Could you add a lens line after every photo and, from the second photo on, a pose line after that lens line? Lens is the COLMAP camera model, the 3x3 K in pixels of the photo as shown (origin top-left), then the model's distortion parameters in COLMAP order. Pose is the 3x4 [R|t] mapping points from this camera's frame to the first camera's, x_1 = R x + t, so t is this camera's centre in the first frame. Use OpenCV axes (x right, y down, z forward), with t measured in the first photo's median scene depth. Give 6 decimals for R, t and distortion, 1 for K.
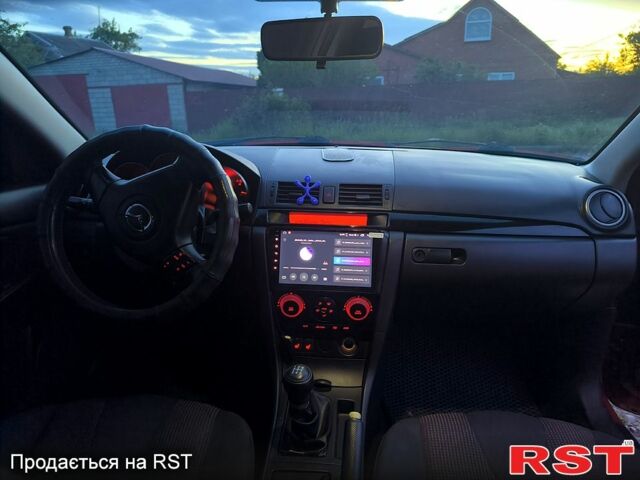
lens RADIAL K [[425.5, 0, 320.0], [0, 425.5, 240.0], [0, 0, 1]] dist [0.033802, -0.039261]
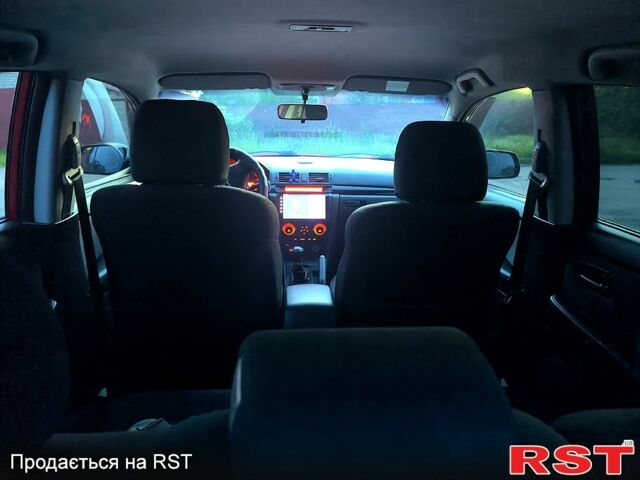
lens RADIAL K [[425.5, 0, 320.0], [0, 425.5, 240.0], [0, 0, 1]] dist [0.033802, -0.039261]
pose [[0.989551, -0.032406, 0.140492, -0.214127], [0.037135, 0.998824, -0.031170, 0.279500], [-0.139316, 0.036061, 0.989591, -1.134114]]
